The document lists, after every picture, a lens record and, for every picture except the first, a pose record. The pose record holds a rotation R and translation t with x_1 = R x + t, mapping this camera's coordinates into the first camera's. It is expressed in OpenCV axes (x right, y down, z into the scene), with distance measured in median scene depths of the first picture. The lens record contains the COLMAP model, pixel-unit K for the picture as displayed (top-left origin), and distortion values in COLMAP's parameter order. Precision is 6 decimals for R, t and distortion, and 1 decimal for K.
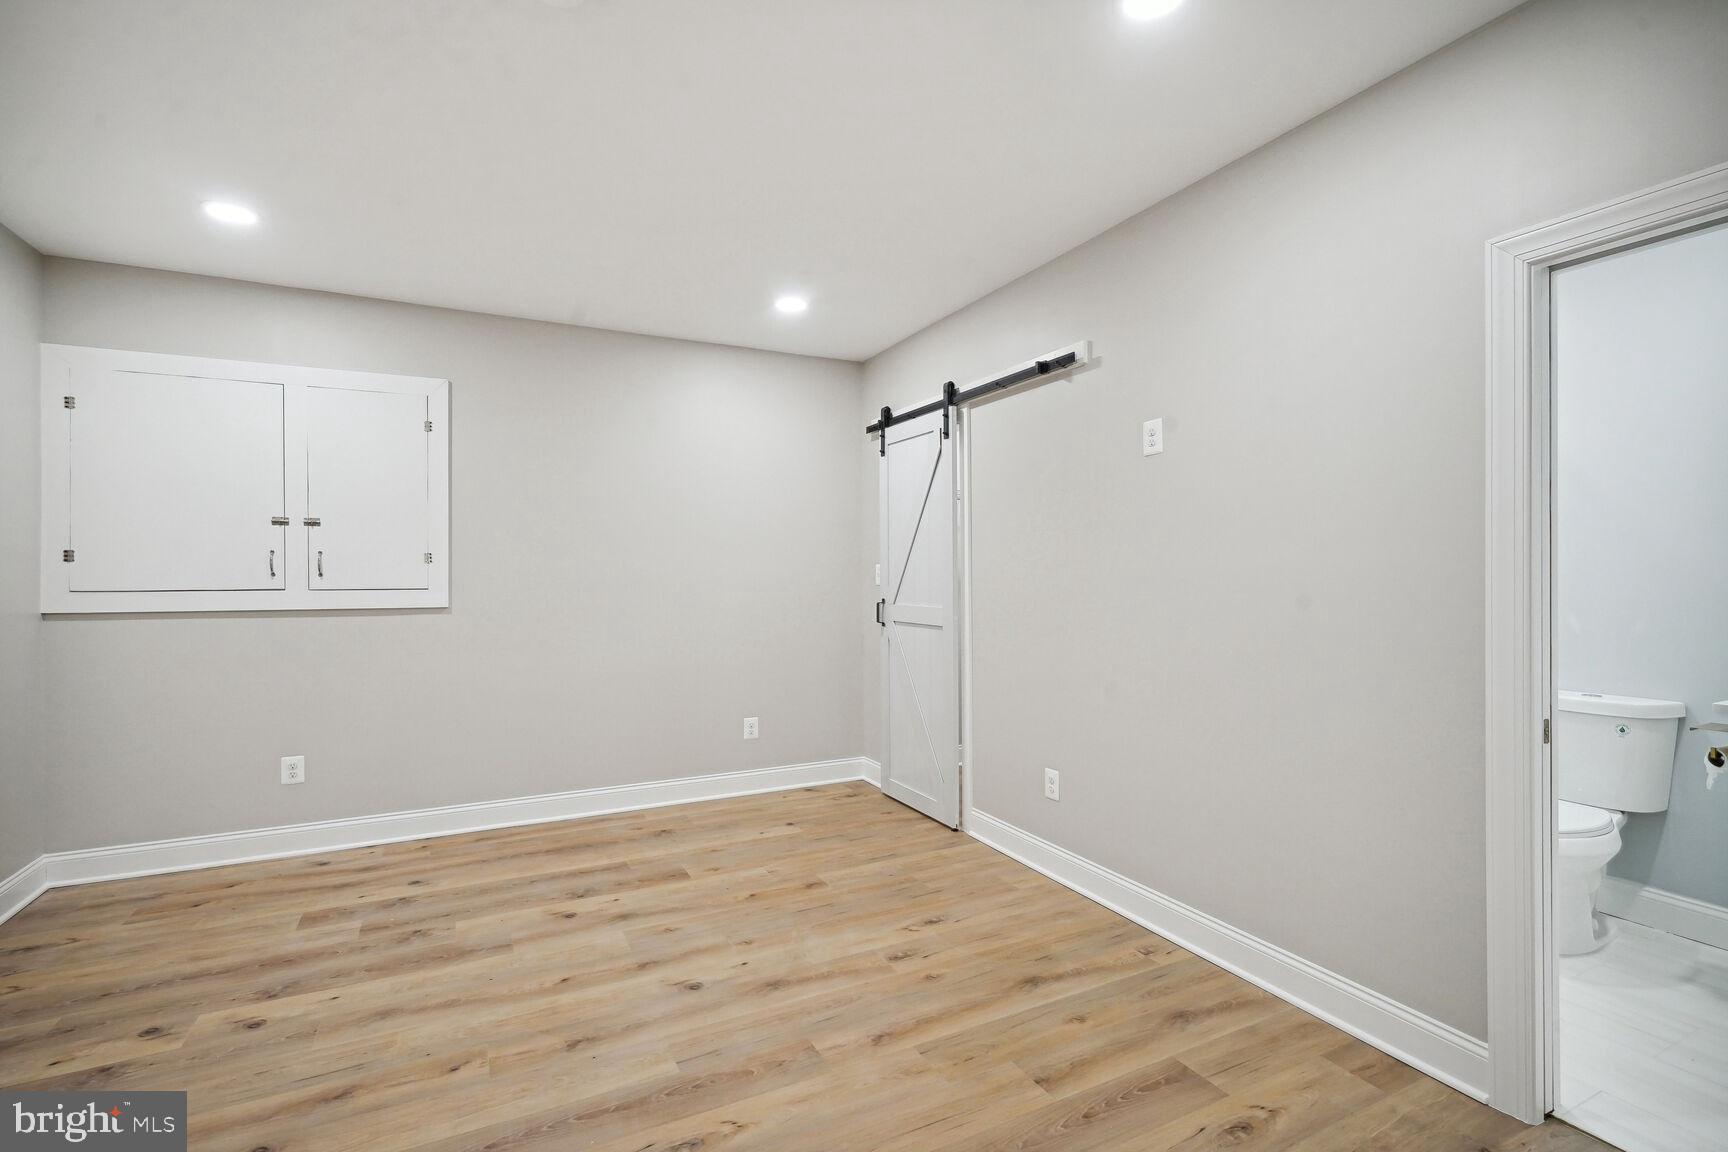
lens RADIAL K [[795.9, 0, 858.6], [0, 795.9, 580.1], [0, 0, 1]] dist [-0.049968, 0.021095]
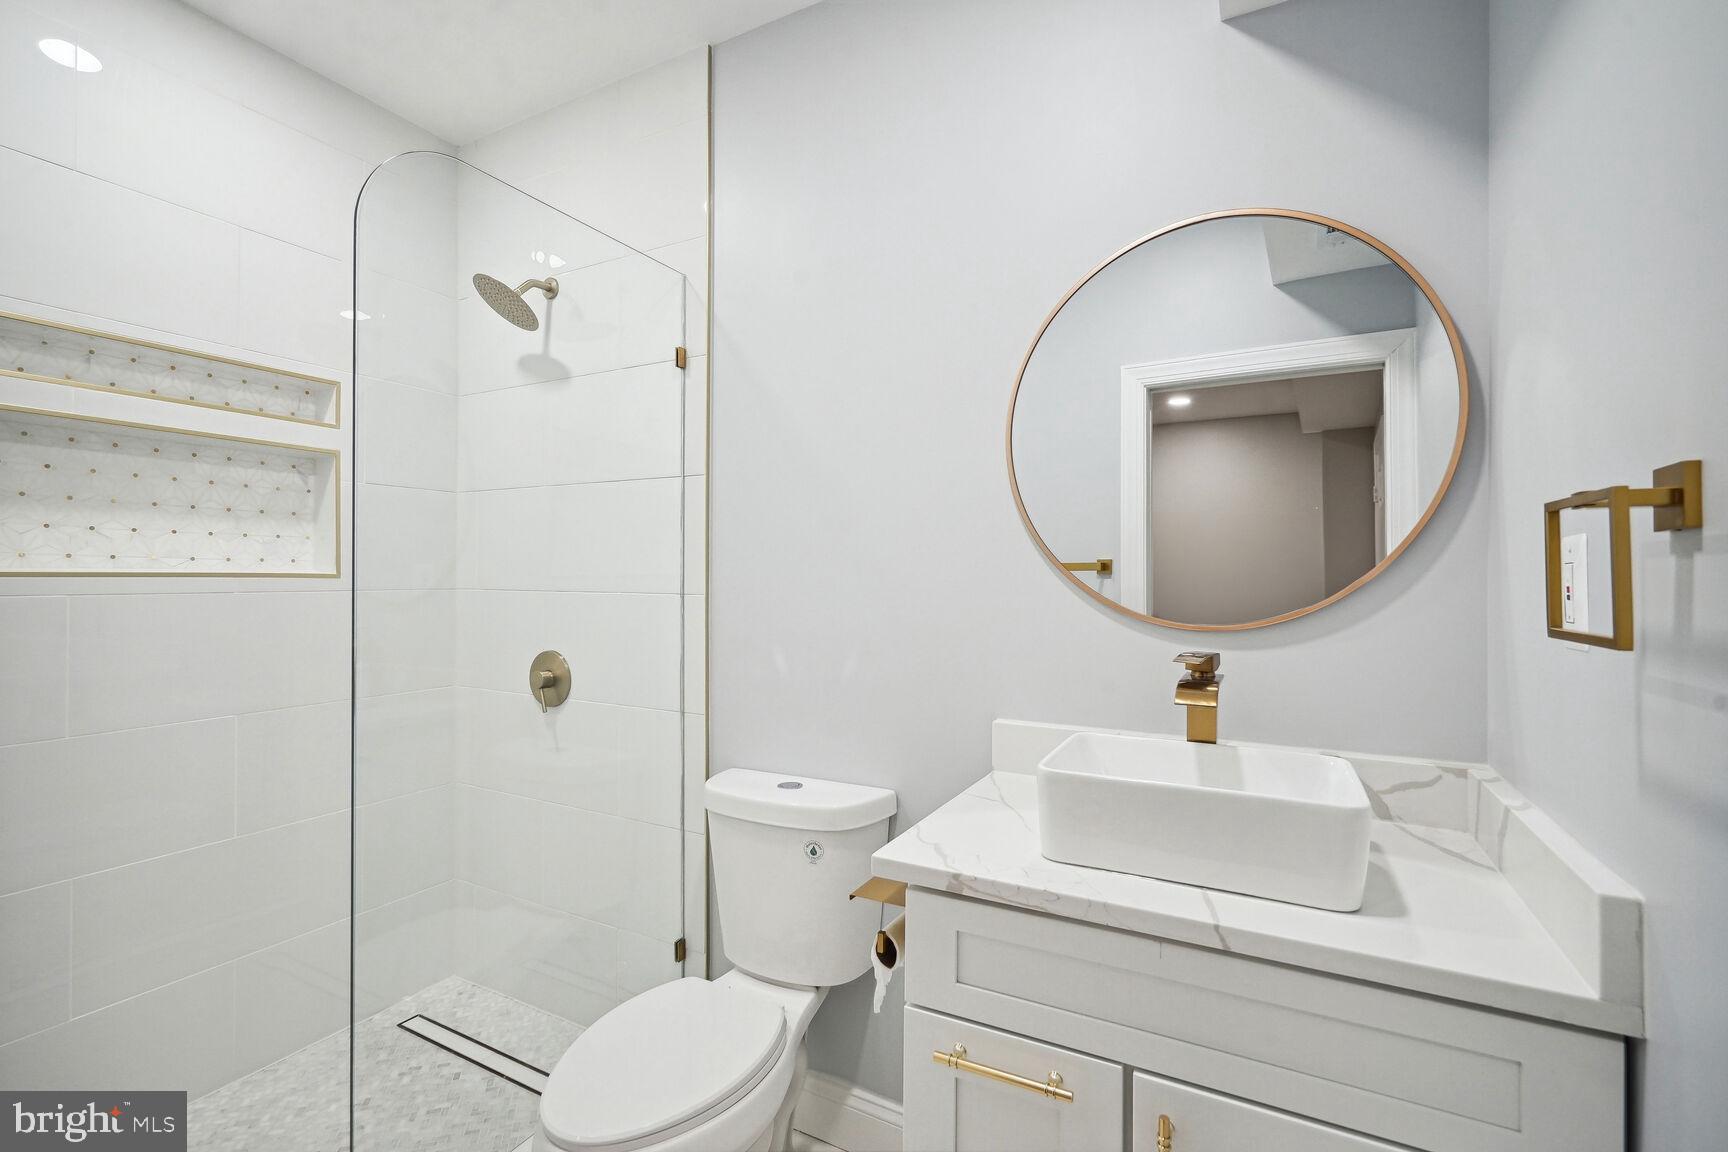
lens RADIAL K [[795.9, 0, 858.6], [0, 795.9, 580.1], [0, 0, 1]] dist [-0.049968, 0.021095]
pose [[0.807029, 0.002312, 0.590508, 0.580369], [0.001822, 0.999978, -0.006405, -0.005829], [-0.590509, 0.006244, 0.807007, 0.435731]]
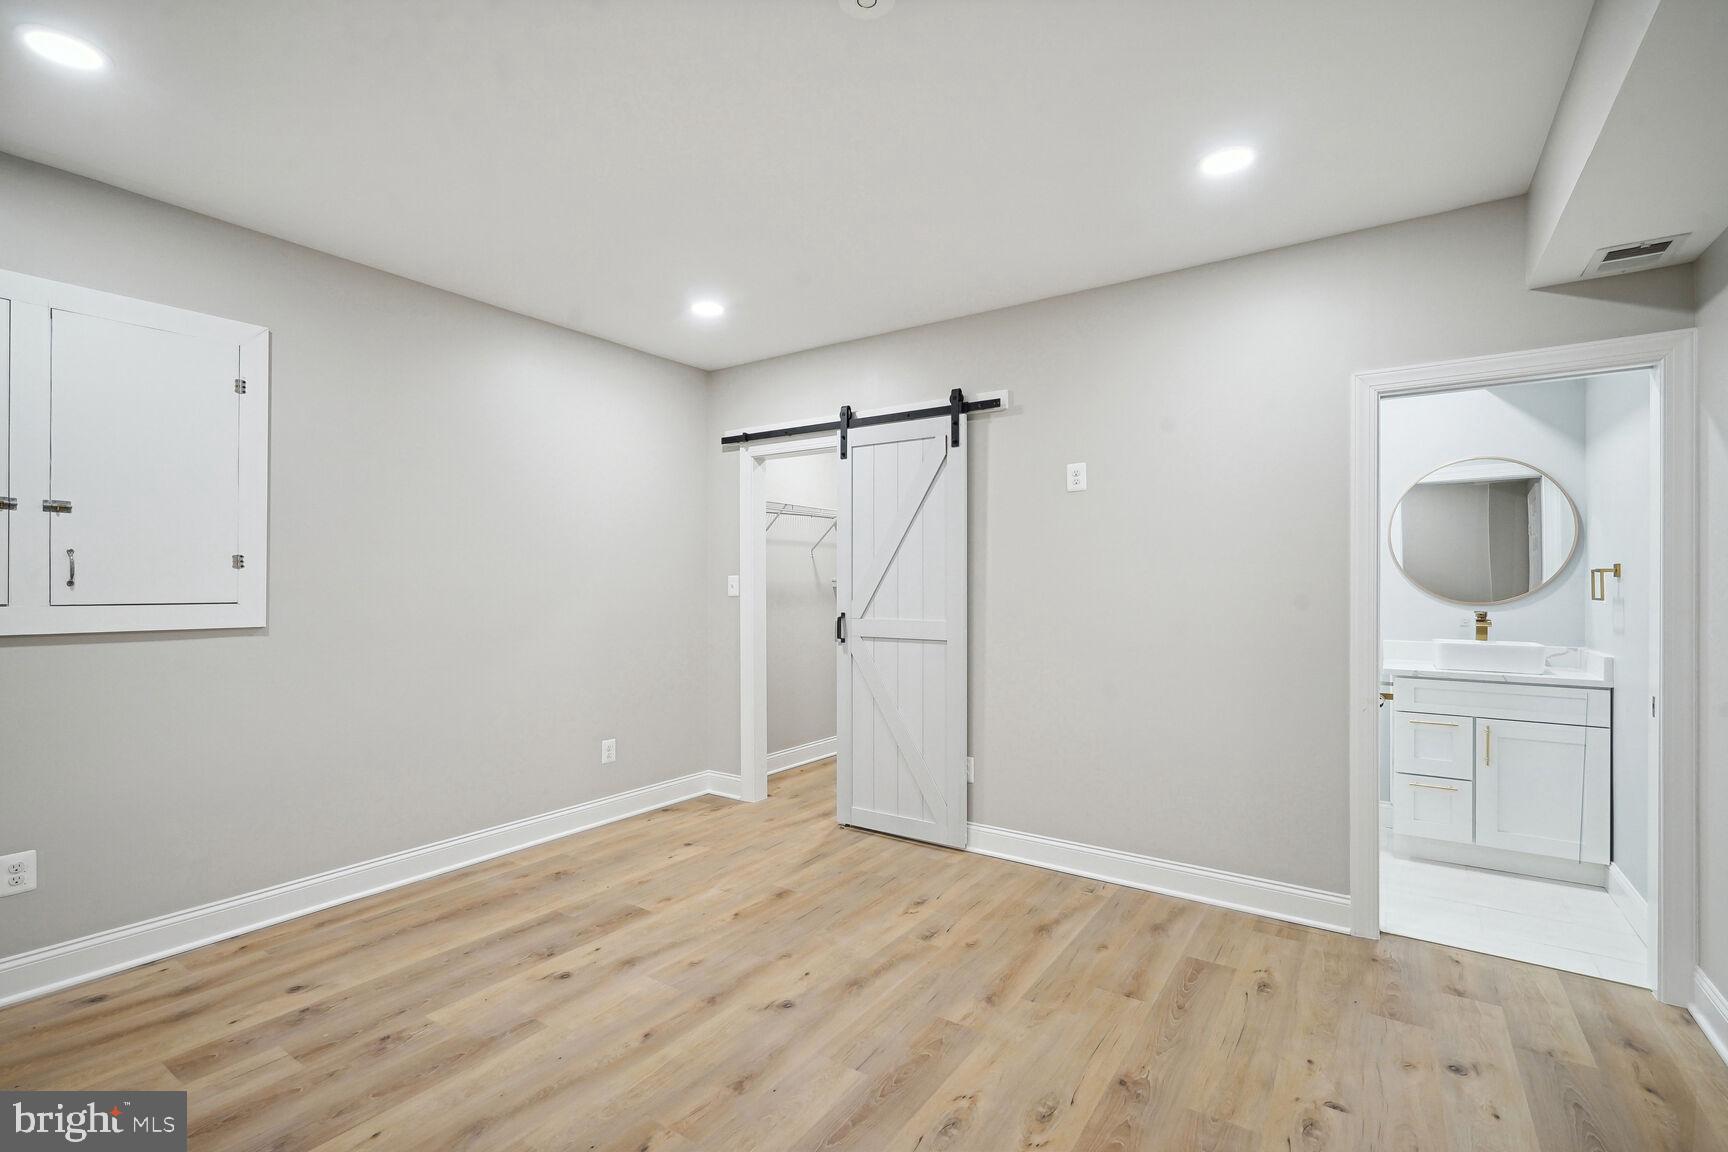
lens RADIAL K [[808.6, 0, 828.5], [0, 808.6, 584.9], [0, 0, 1]] dist [-0.030636, 0.007826]
pose [[0.874218, 0.004664, 0.485511, -0.520497], [-0.000843, 0.999967, -0.008089, -0.000425], [-0.485533, 0.006662, 0.874193, 0.072491]]
